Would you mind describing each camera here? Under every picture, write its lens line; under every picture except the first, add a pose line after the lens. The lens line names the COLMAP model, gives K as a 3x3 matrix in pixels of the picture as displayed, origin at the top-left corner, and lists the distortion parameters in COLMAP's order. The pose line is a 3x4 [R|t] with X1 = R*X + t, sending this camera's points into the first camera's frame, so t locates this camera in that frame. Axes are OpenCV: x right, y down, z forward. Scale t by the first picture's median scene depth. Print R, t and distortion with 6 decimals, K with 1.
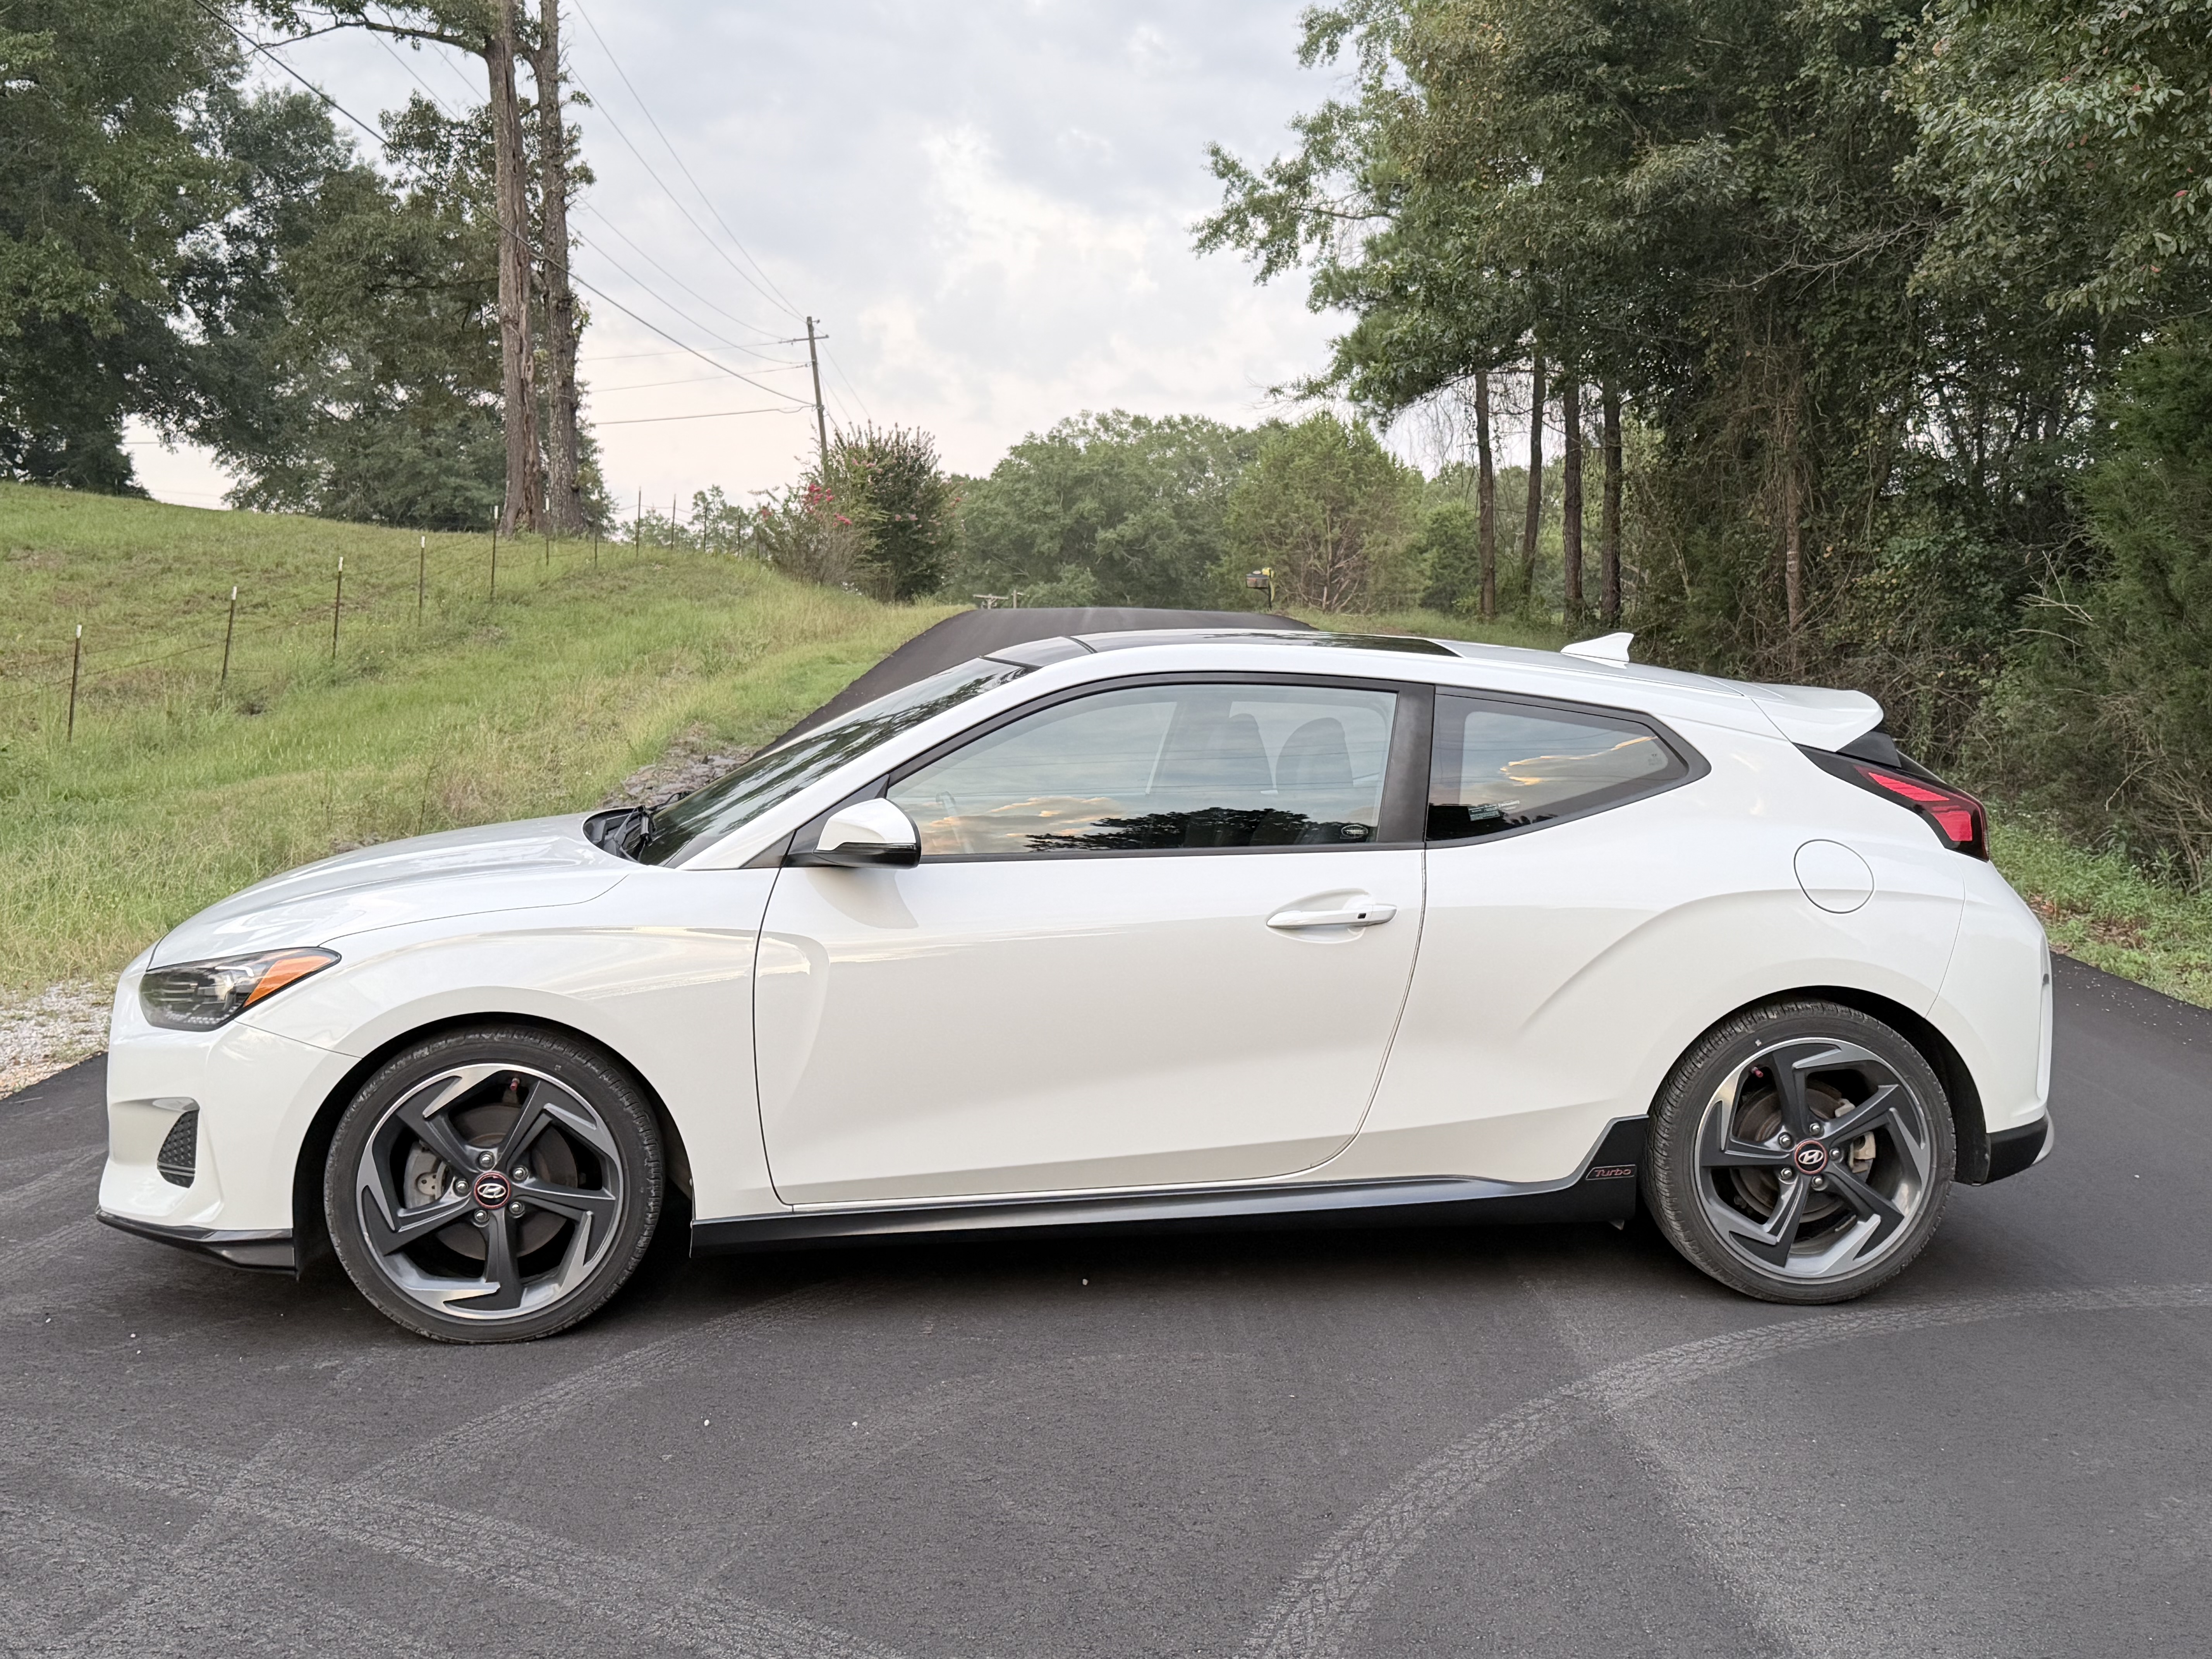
lens RADIAL K [[2437.8, 0, 1106.0], [0, 2437.8, 829.5], [0, 0, 1]] dist [0.151951, -0.248155]
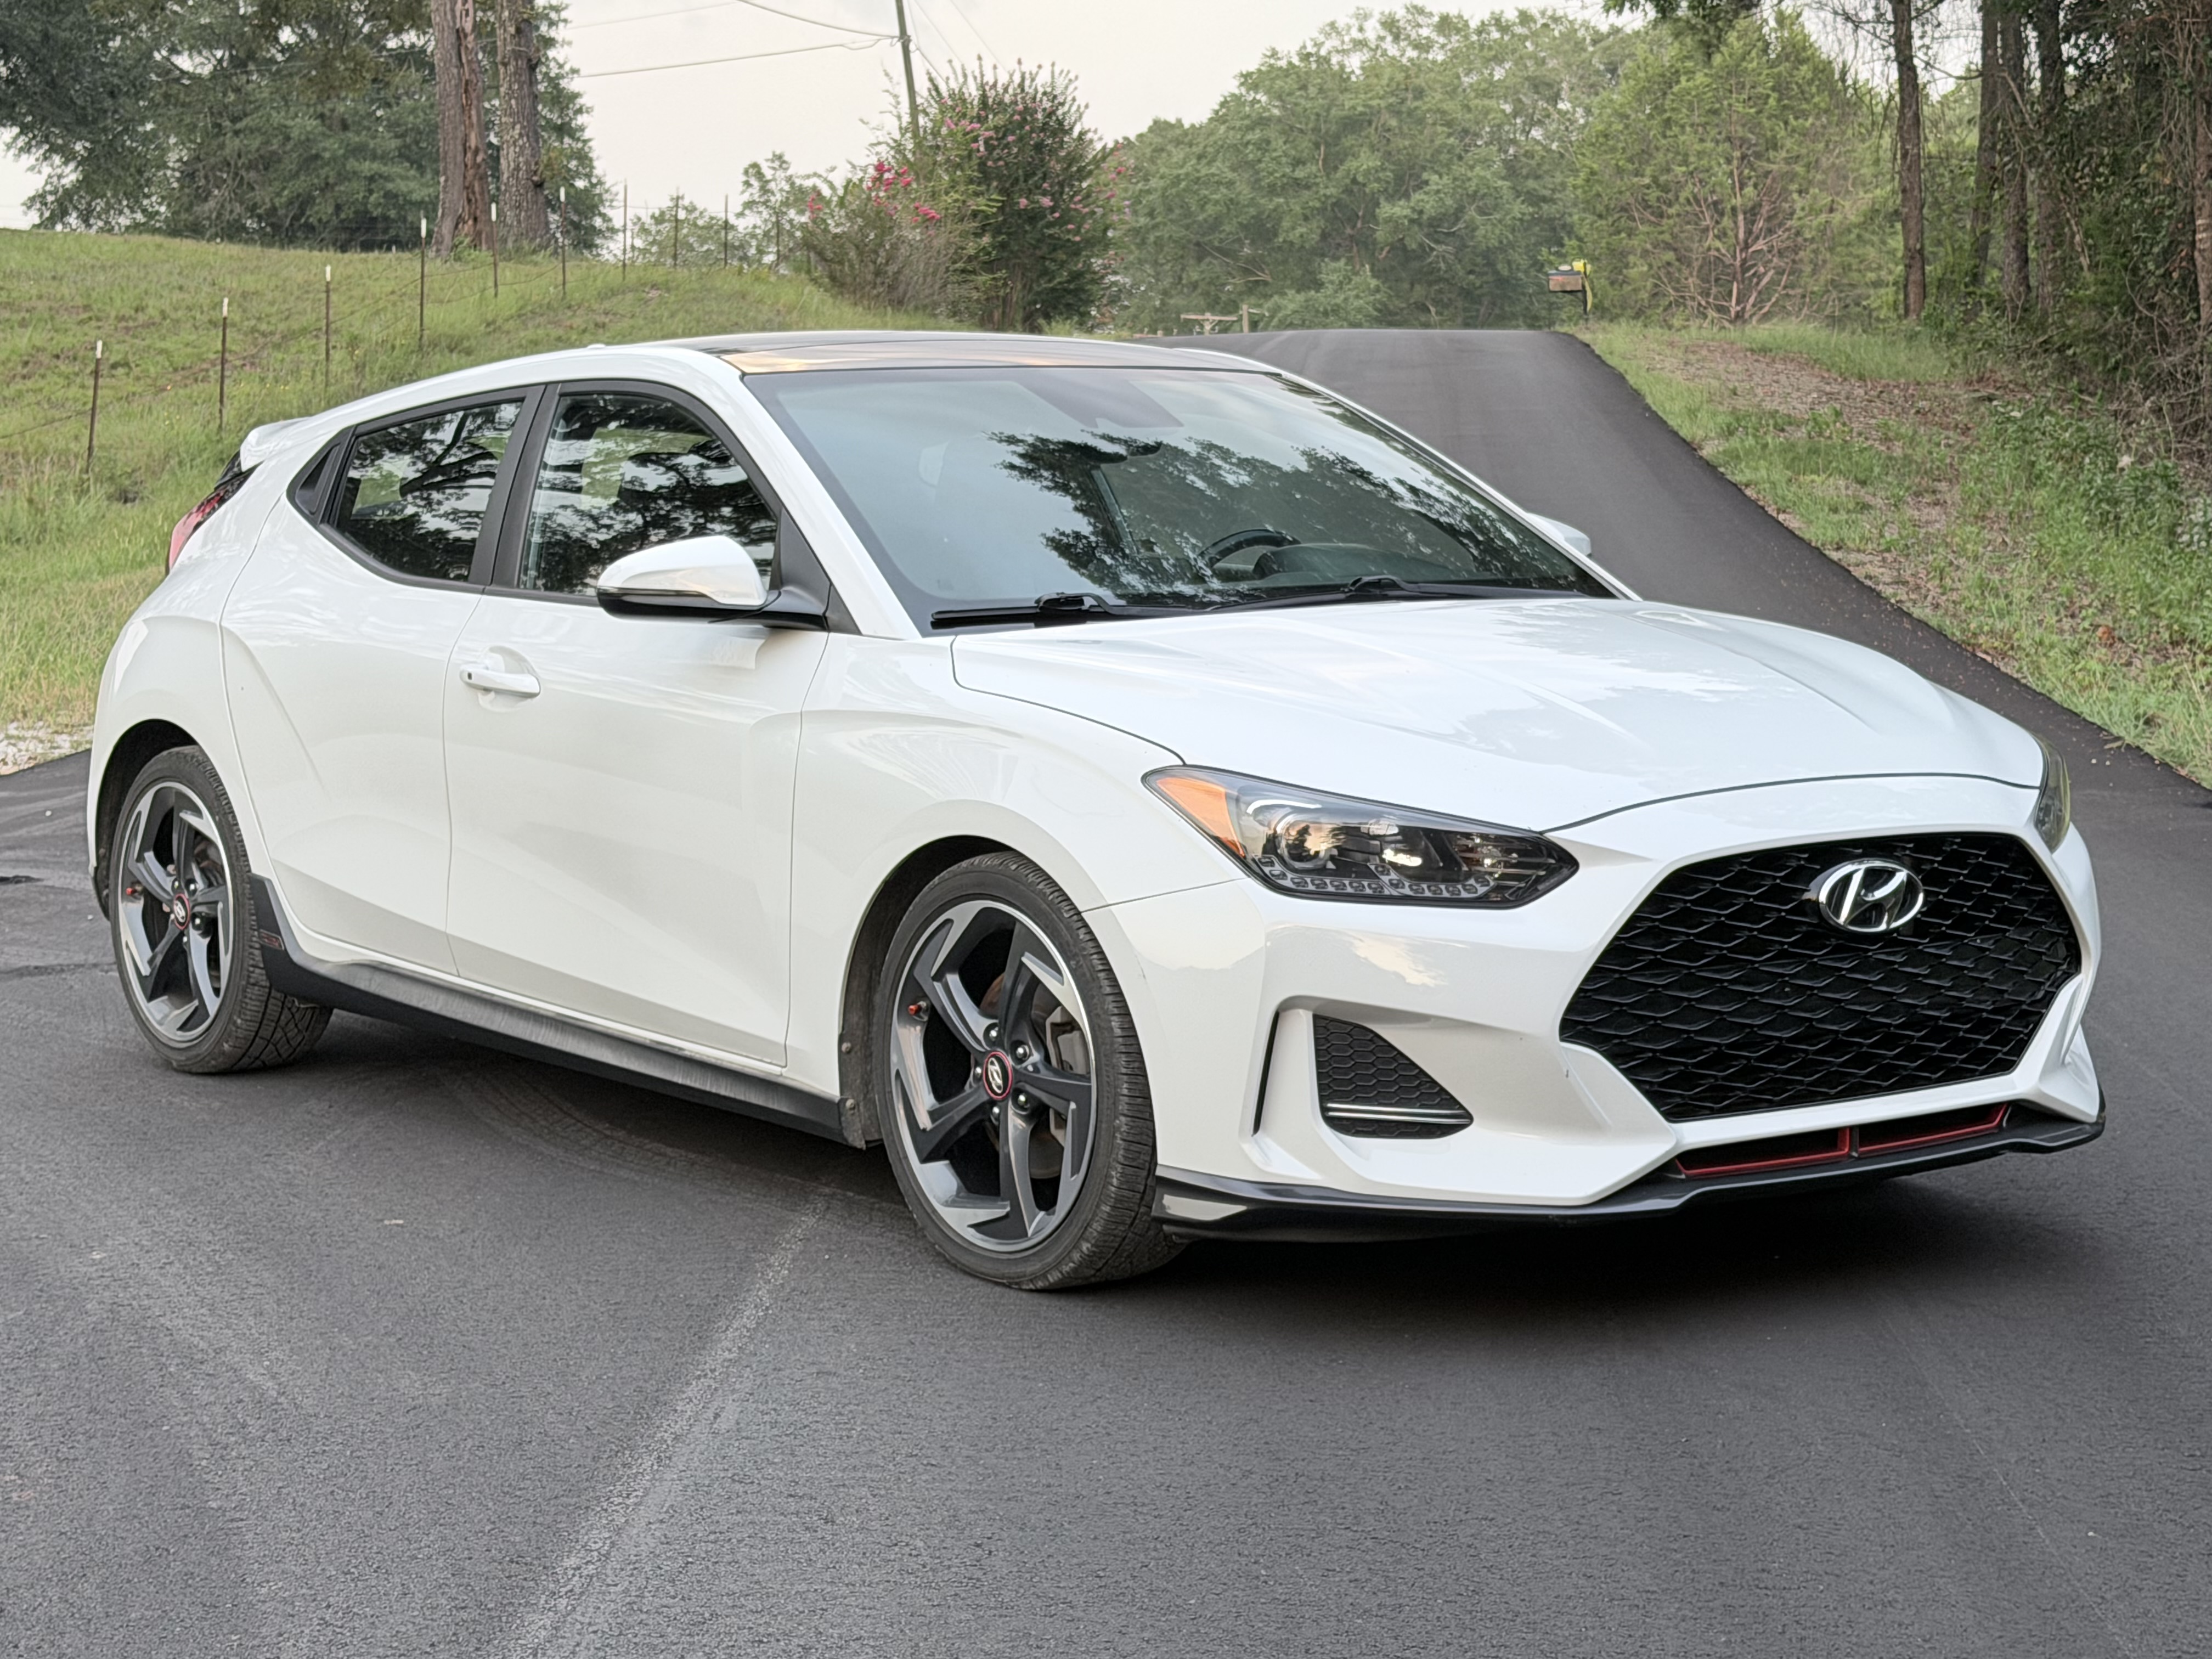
lens RADIAL K [[4079.4, 0, 1106.0], [0, 4079.4, 829.5], [0, 0, 1]] dist [0.150067, -0.185279]
pose [[0.996072, -0.021692, -0.085843, 0.032792], [0.024276, 0.999279, 0.029175, 0.011422], [0.085148, -0.031145, 0.995881, -0.120945]]
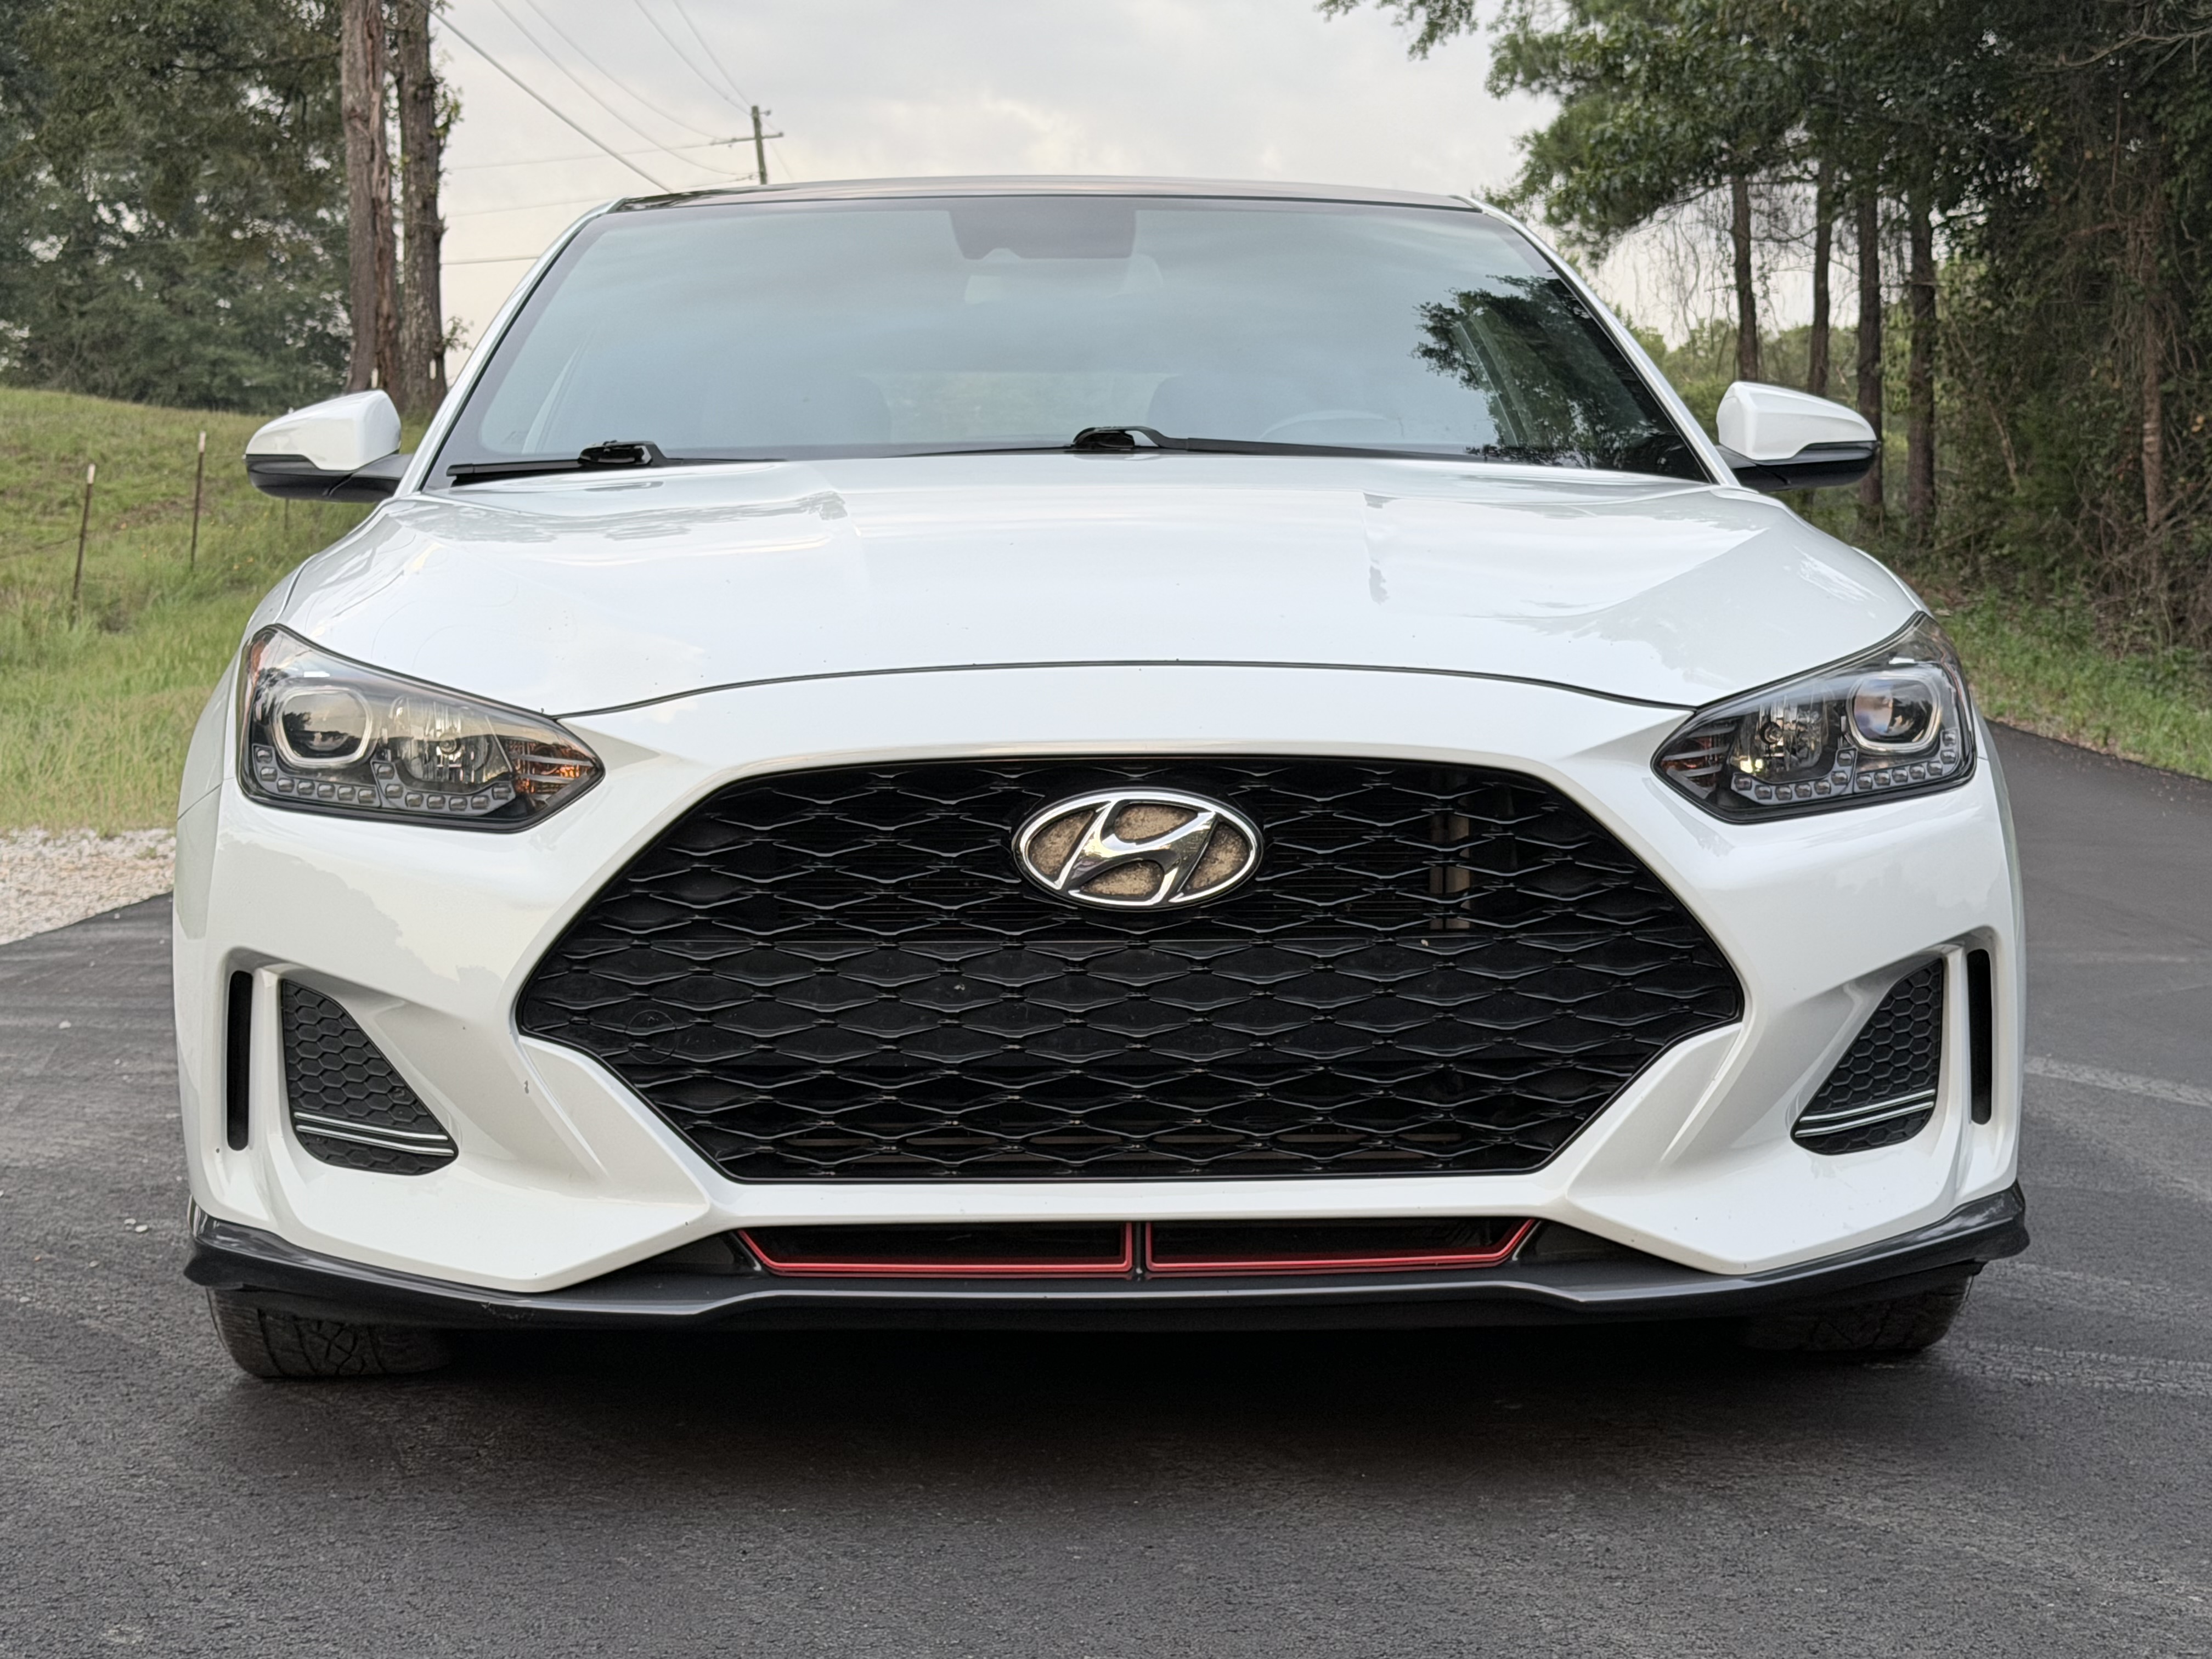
lens RADIAL K [[3854.7, 0, 1106.0], [0, 3854.7, 829.5], [0, 0, 1]] dist [0.136258, -0.088224]
pose [[0.999862, -0.000643, -0.016588, -0.006727], [0.000315, 0.999804, -0.019791, 0.016357], [0.016598, 0.019783, 0.999667, -0.085105]]
